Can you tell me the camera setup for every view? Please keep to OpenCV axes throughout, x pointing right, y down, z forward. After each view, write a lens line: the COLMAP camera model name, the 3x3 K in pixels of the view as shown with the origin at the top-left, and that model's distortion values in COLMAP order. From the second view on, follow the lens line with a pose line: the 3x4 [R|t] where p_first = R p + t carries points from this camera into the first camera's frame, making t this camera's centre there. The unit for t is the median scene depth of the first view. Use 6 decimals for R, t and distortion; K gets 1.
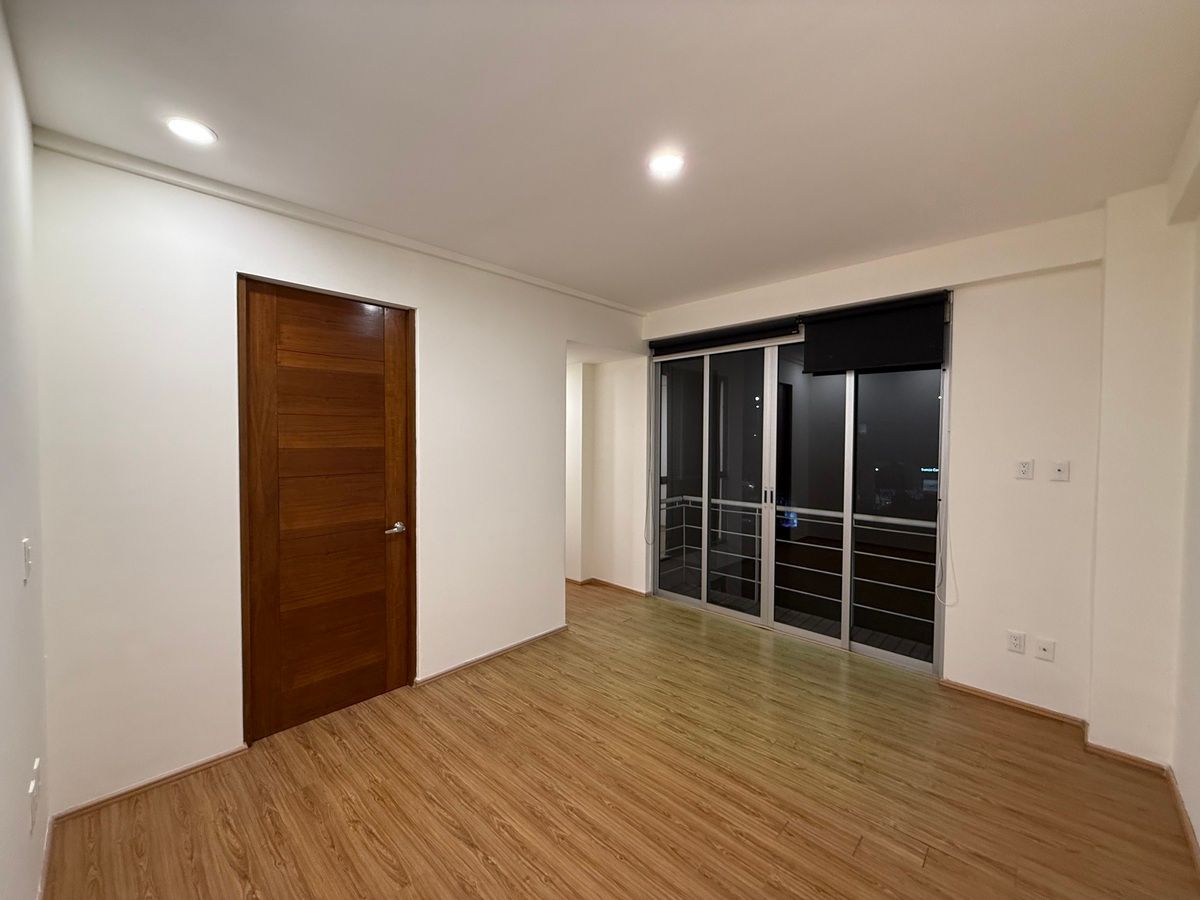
lens RADIAL K [[478.9, 0, 602.0], [0, 478.9, 451.3], [0, 0, 1]] dist [-0.000842, 0.000357]
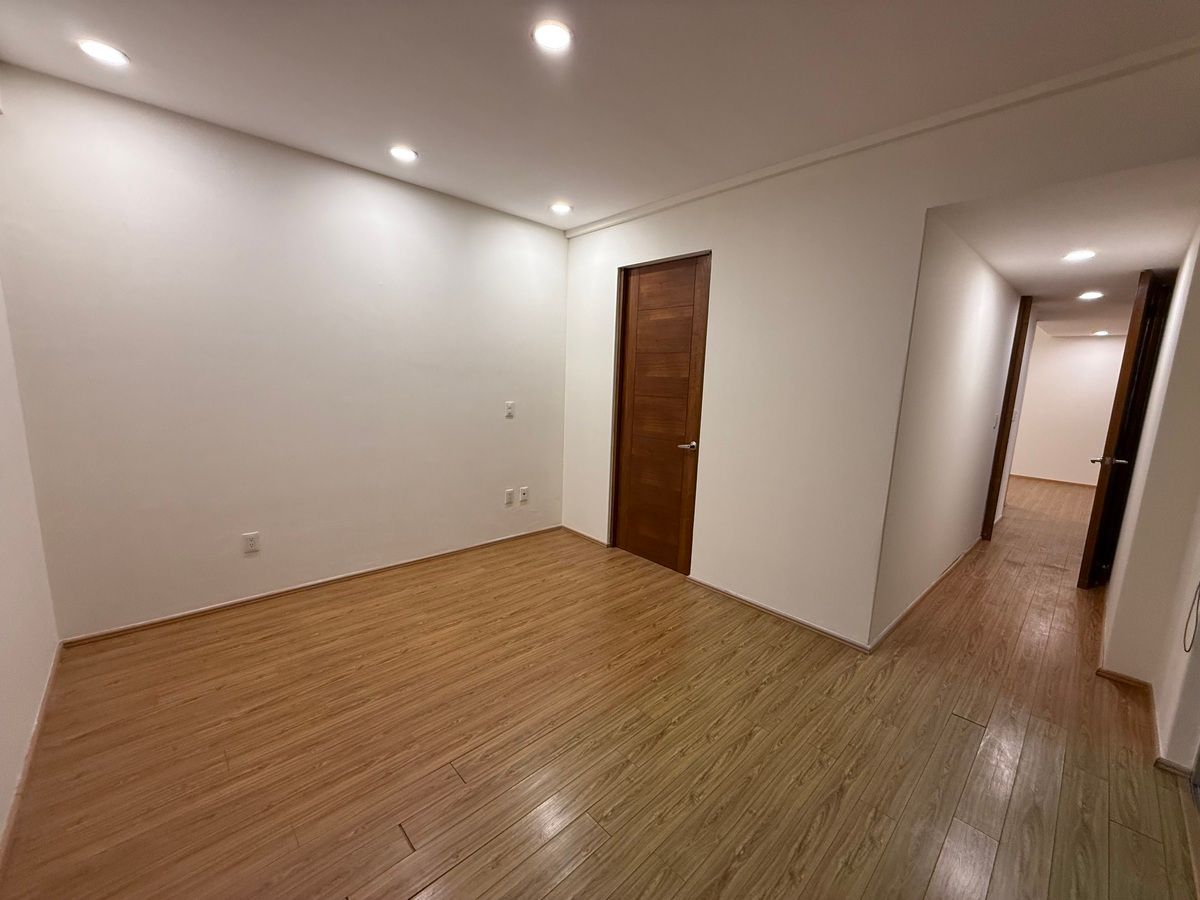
lens RADIAL K [[478.9, 0, 600.3], [0, 478.9, 449.8], [0, 0, 1]] dist [-0.000842, 0.000357]
pose [[-0.049933, 0.150621, -0.987330, 0.911430], [-0.065971, 0.985907, 0.153740, -0.000341], [0.996571, 0.072812, -0.039293, 0.966560]]
